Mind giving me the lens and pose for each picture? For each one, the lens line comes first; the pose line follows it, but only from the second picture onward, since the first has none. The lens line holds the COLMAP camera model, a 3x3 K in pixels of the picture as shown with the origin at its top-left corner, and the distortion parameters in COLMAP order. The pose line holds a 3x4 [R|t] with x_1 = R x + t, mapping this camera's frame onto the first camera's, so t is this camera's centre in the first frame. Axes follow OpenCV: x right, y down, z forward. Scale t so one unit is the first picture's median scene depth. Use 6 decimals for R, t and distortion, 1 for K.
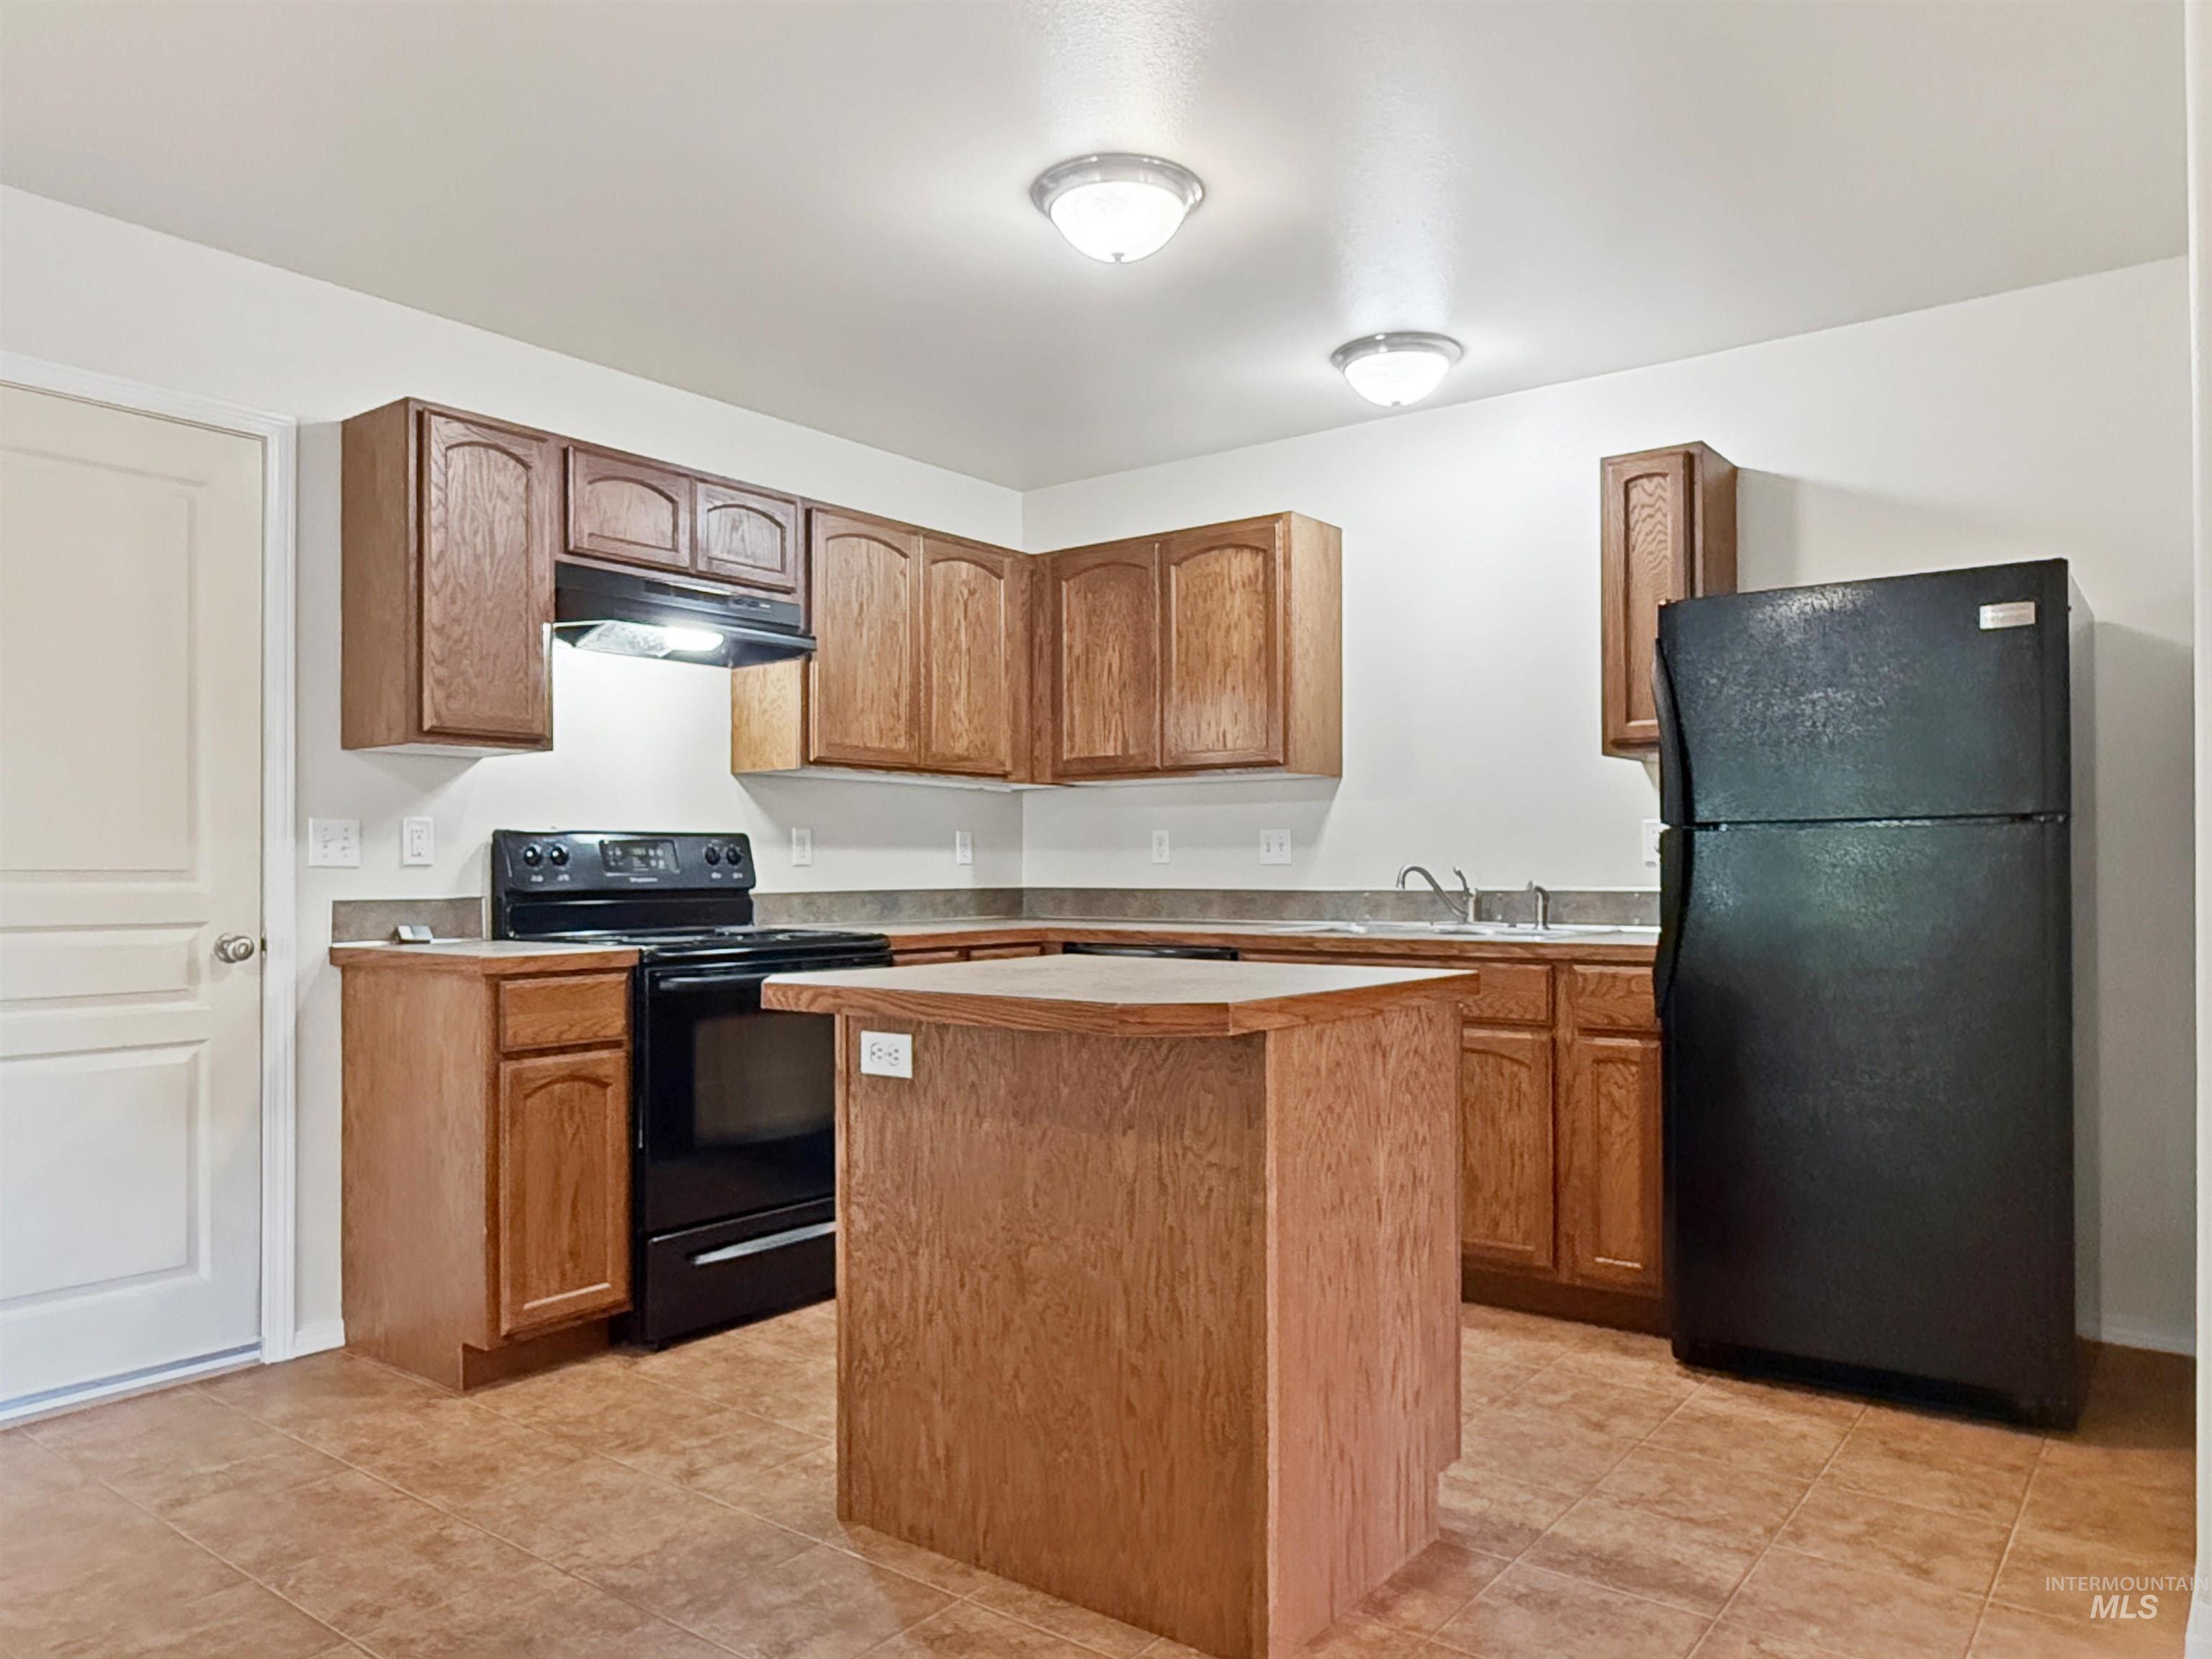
lens RADIAL K [[1486.4, 0, 1105.9], [0, 1486.4, 834.6], [0, 0, 1]] dist [-0.000647, -0.000118]
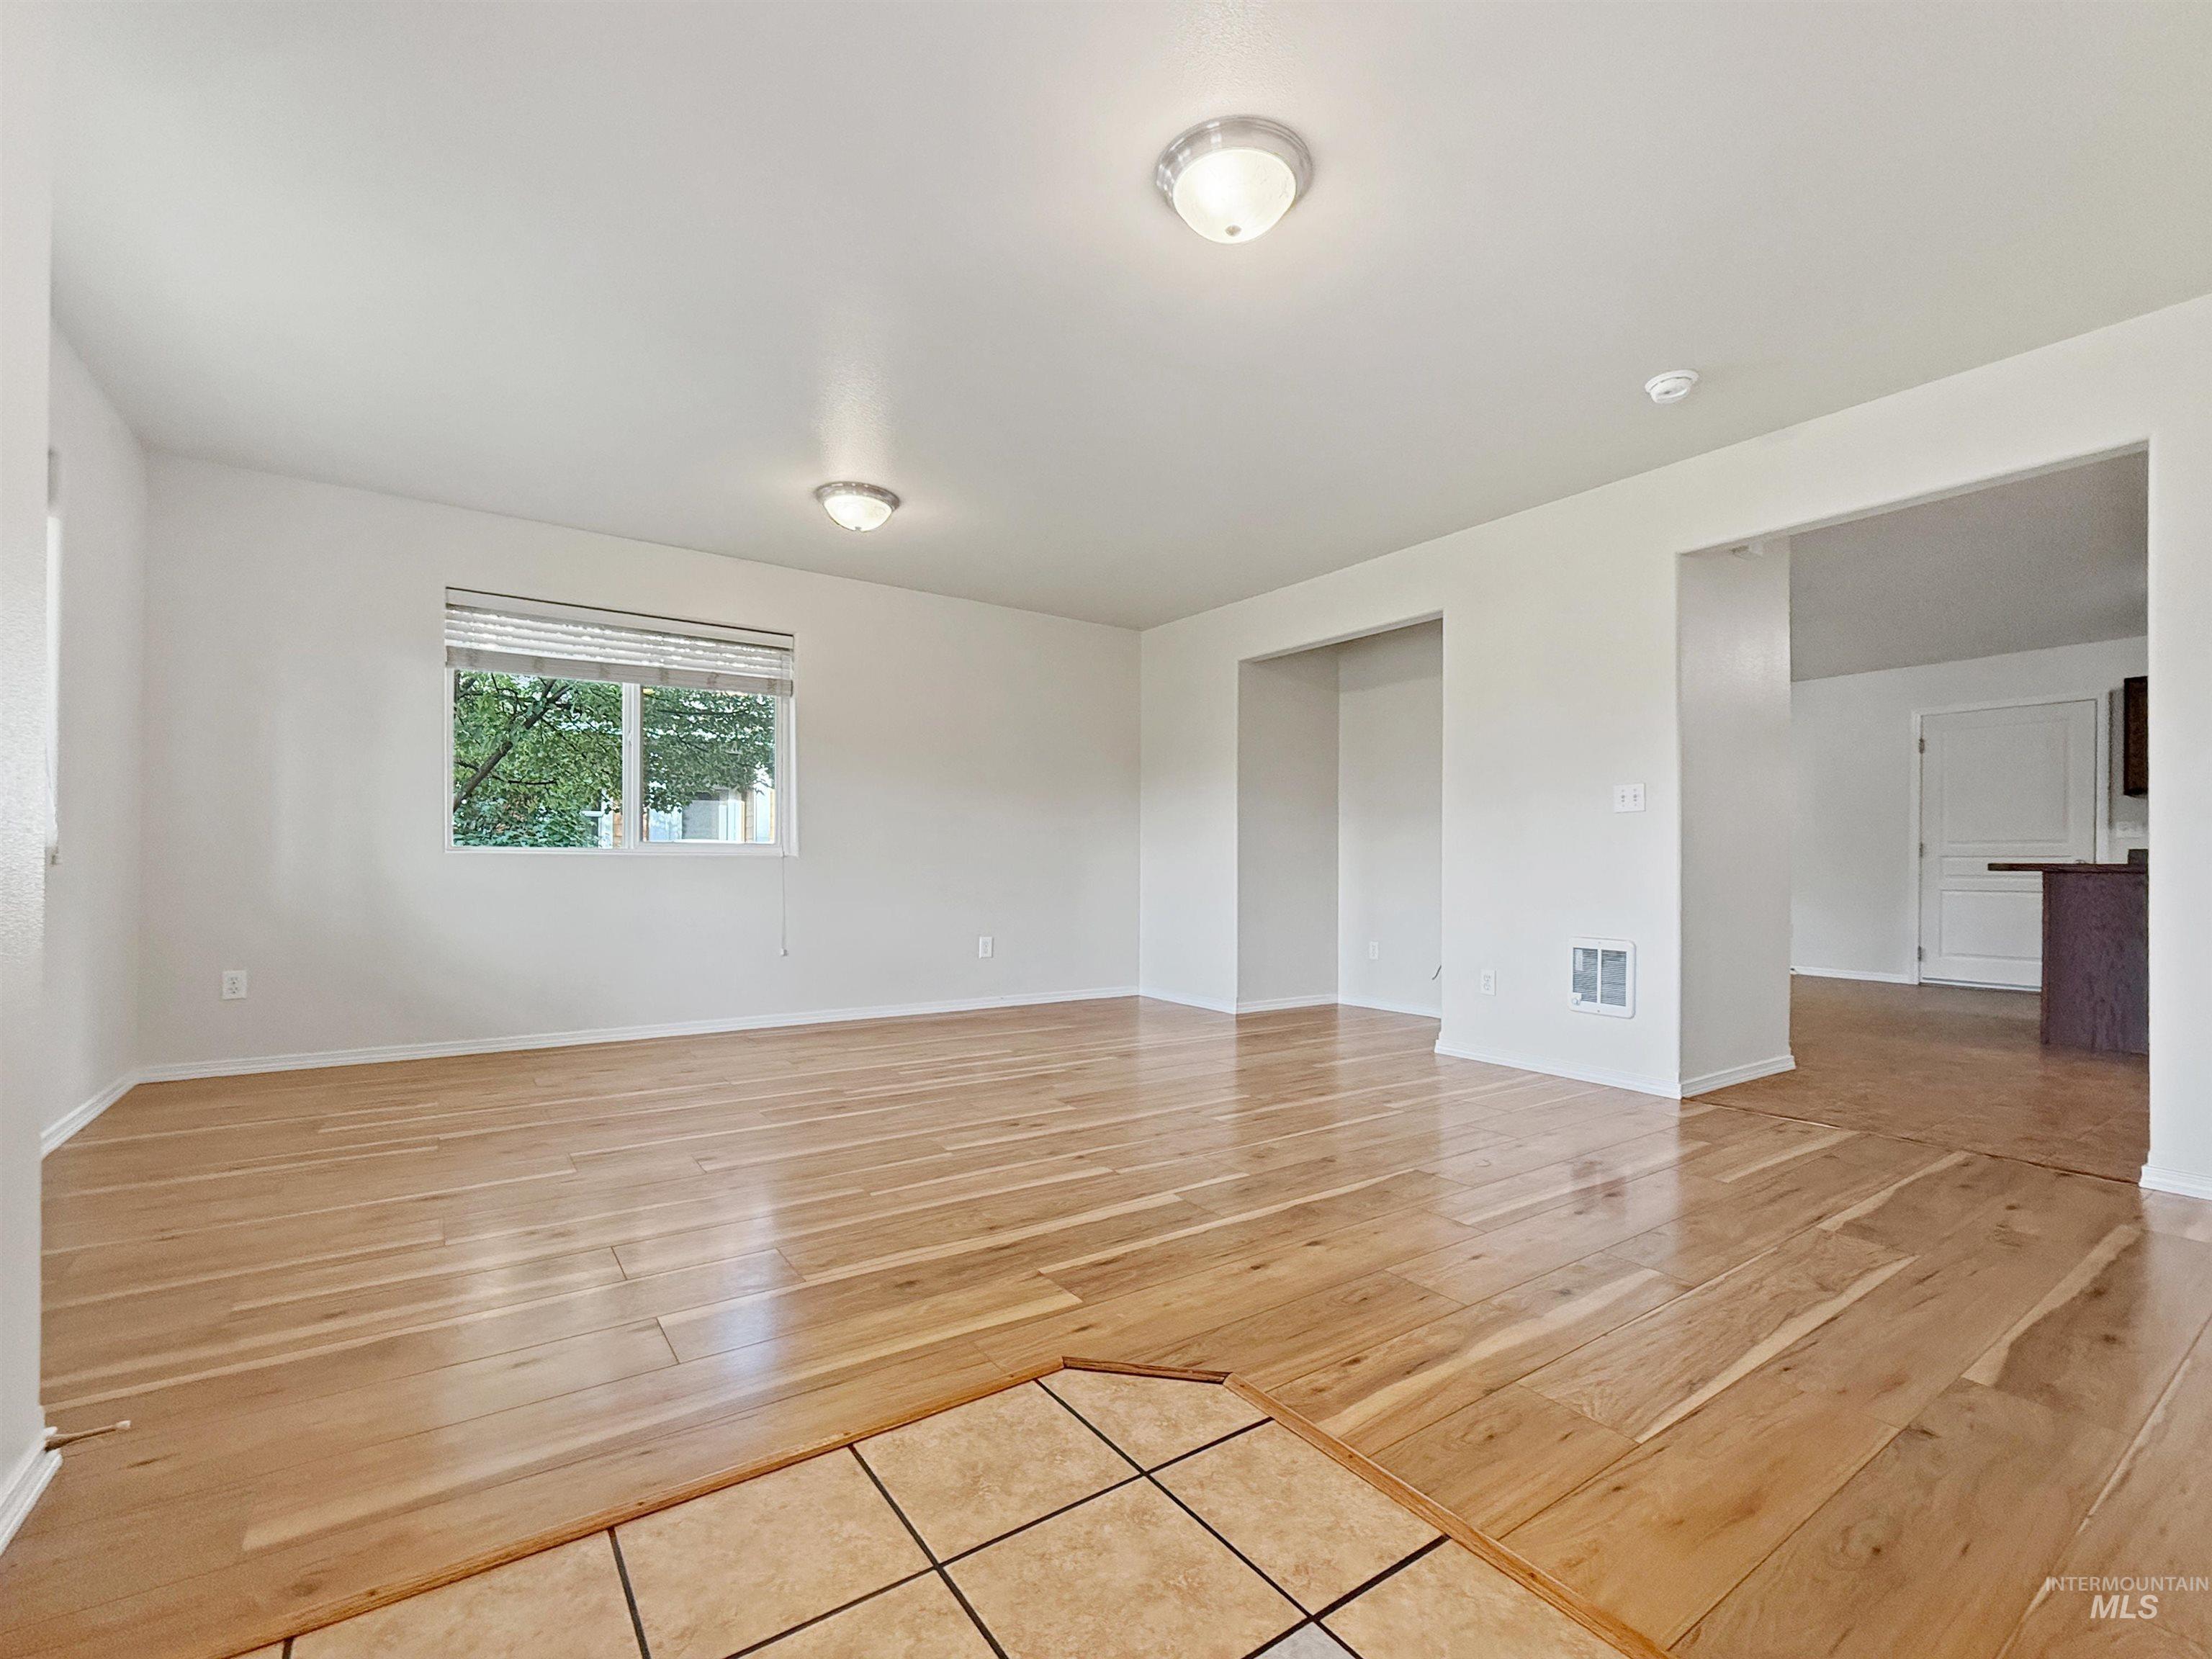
lens RADIAL K [[966.4, 0, 1104.8], [0, 966.4, 838.0], [0, 0, 1]] dist [0.000003, 0.000002]
pose [[0.267372, -0.004123, -0.963585, 0.611379], [0.007718, 0.999968, -0.002137, 0.011851], [0.963563, -0.006866, 0.267395, -1.140241]]
